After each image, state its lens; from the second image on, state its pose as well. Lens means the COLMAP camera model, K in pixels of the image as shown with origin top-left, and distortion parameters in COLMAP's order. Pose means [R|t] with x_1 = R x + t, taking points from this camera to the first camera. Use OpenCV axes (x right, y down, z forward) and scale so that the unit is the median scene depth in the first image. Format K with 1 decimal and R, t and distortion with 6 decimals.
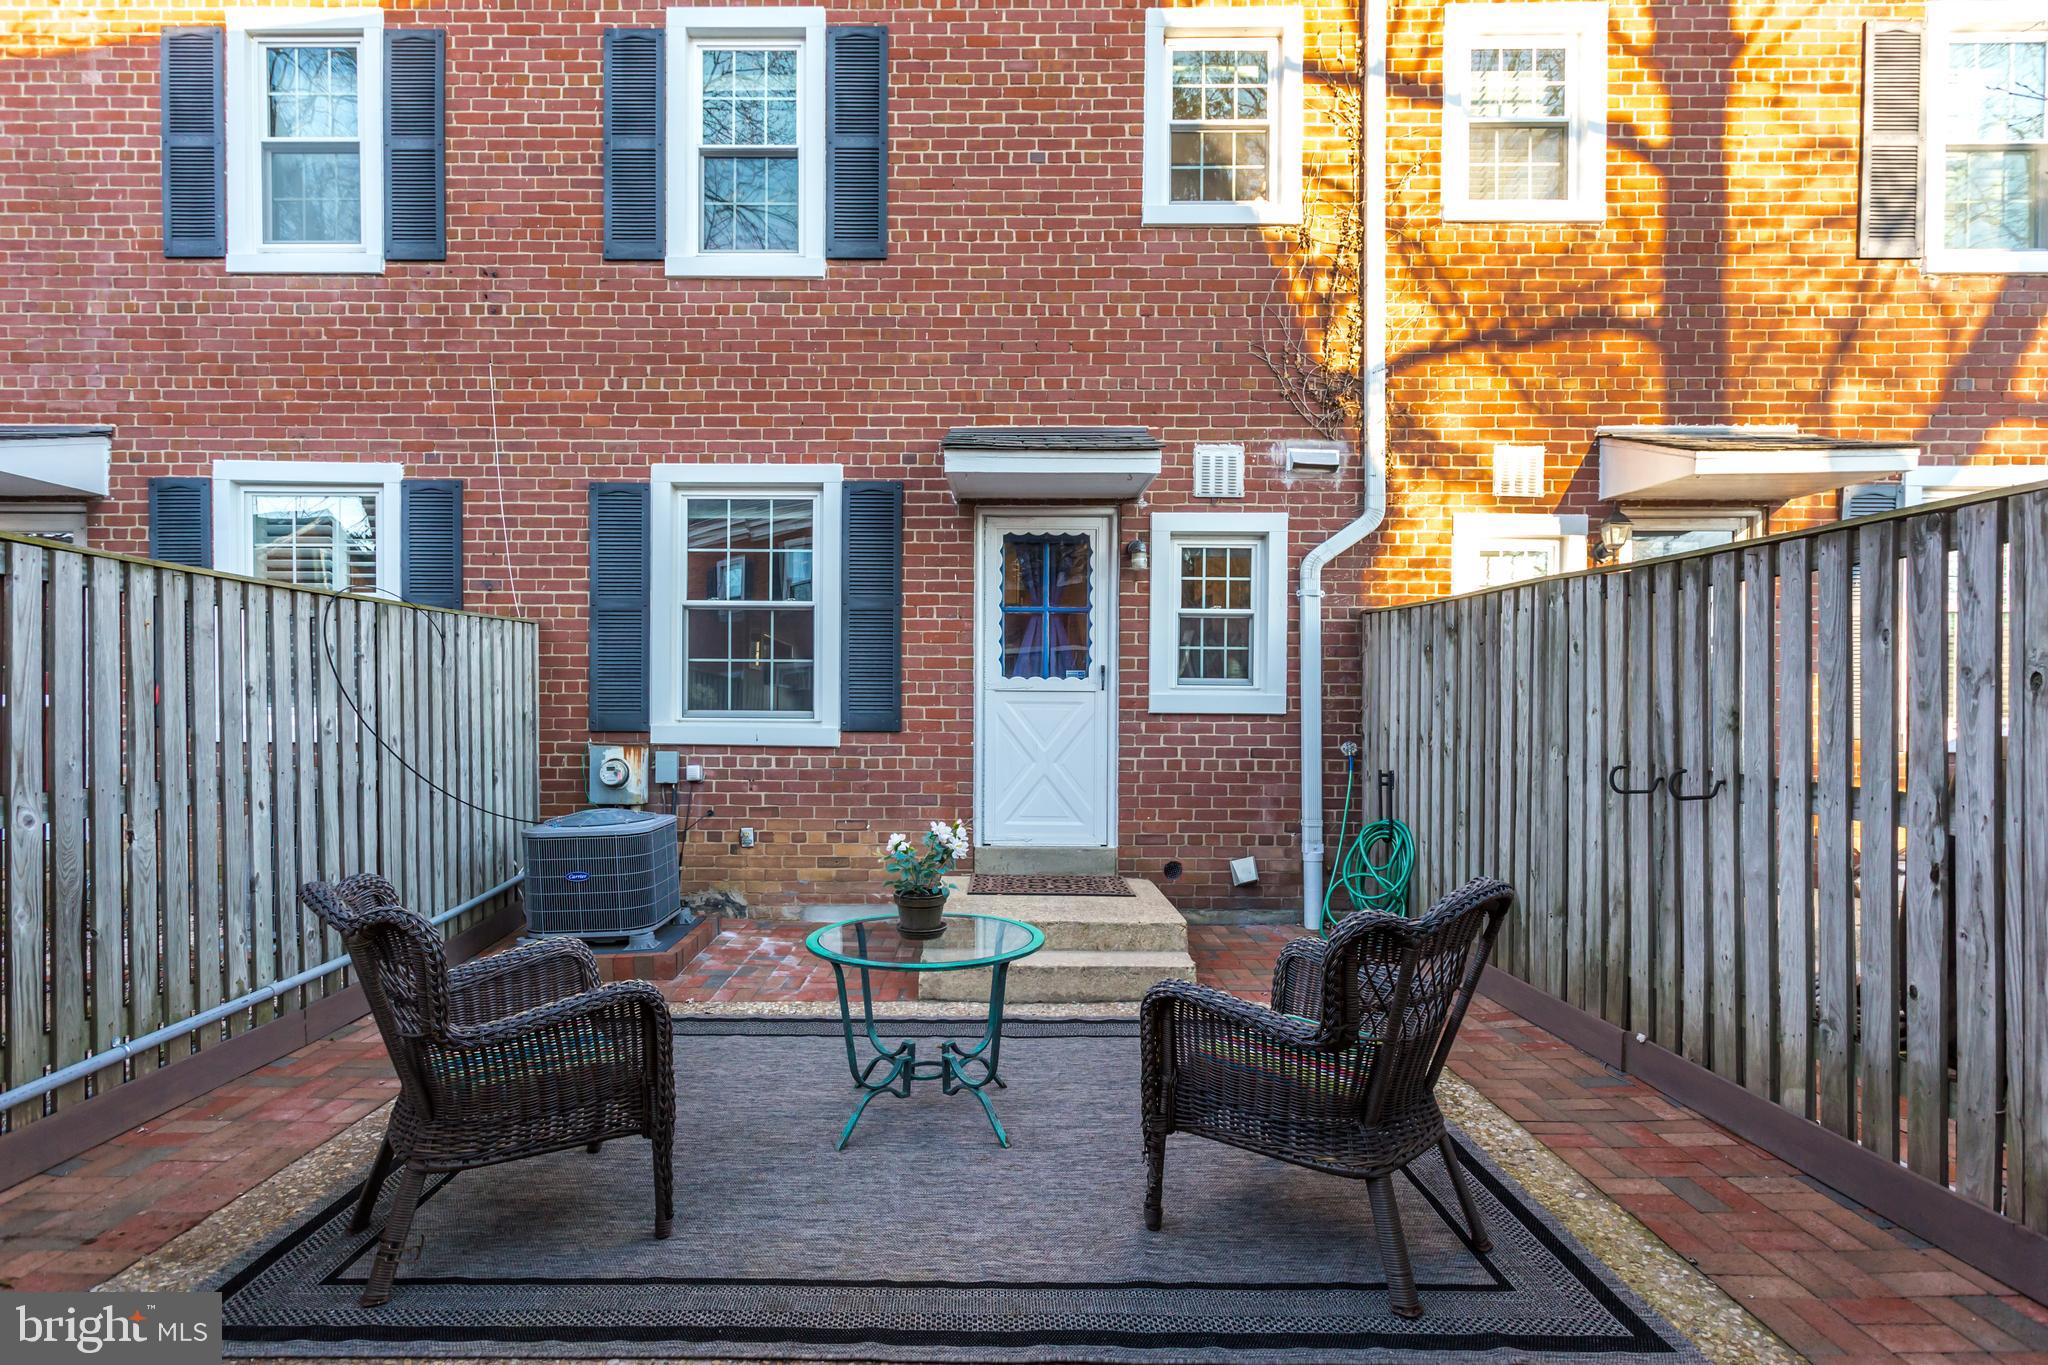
lens RADIAL K [[1034.0, 0, 998.2], [0, 1034.0, 725.7], [0, 0, 1]] dist [0.002491, 0.001283]
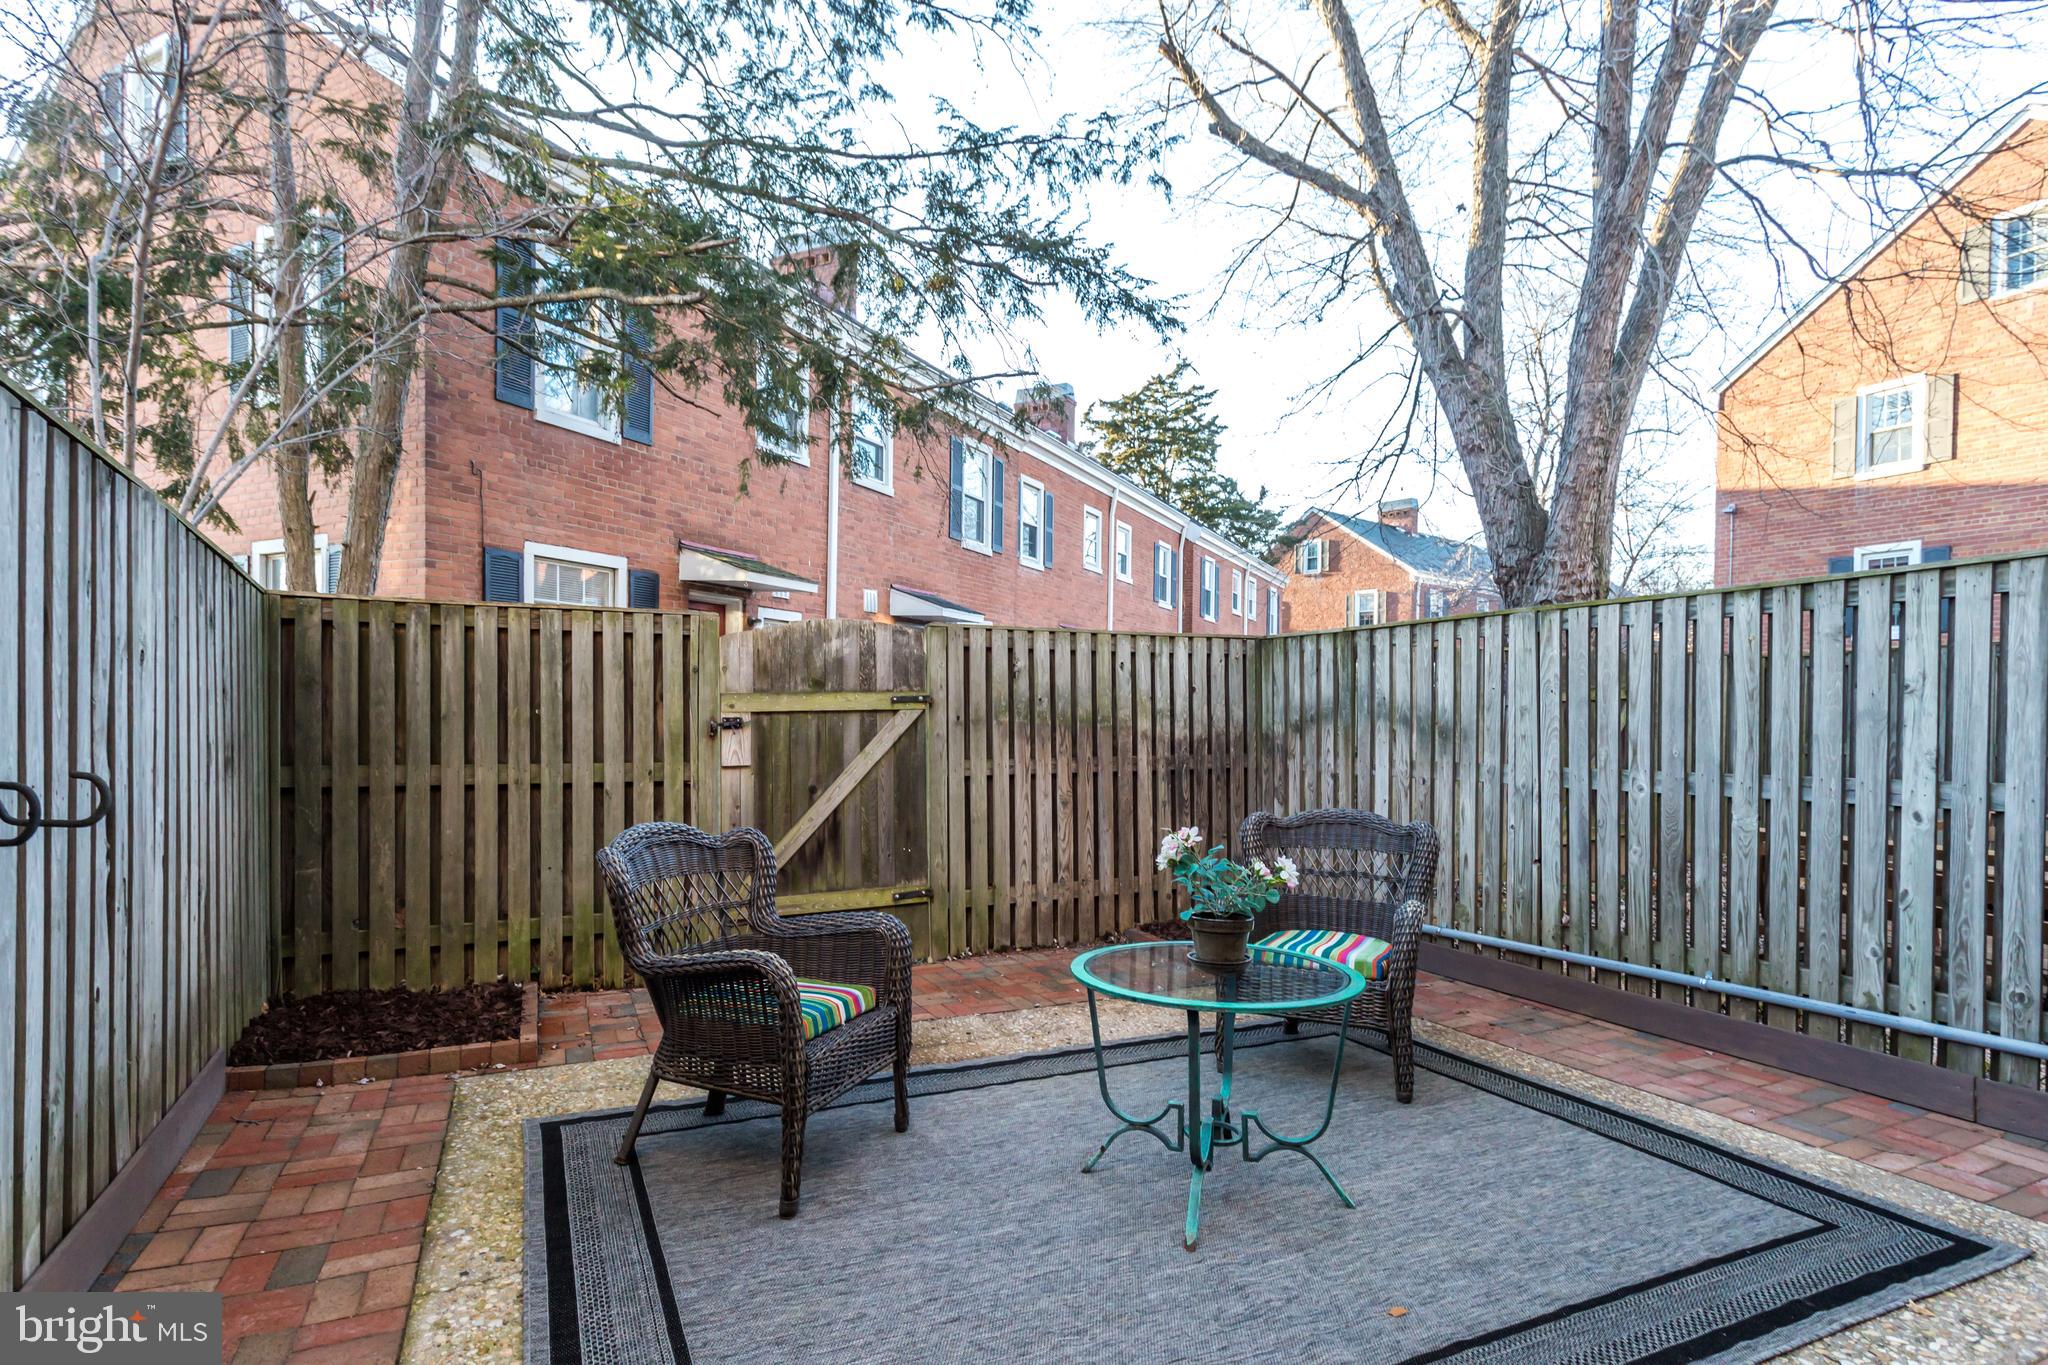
lens RADIAL K [[1034.0, 0, 998.2], [0, 1034.0, 725.7], [0, 0, 1]] dist [0.002491, 0.001283]
pose [[-0.911335, -0.010007, -0.411543, 0.458515], [-0.011923, 0.999927, 0.002088, 0.009931], [0.411492, 0.006810, -0.911388, 1.799613]]
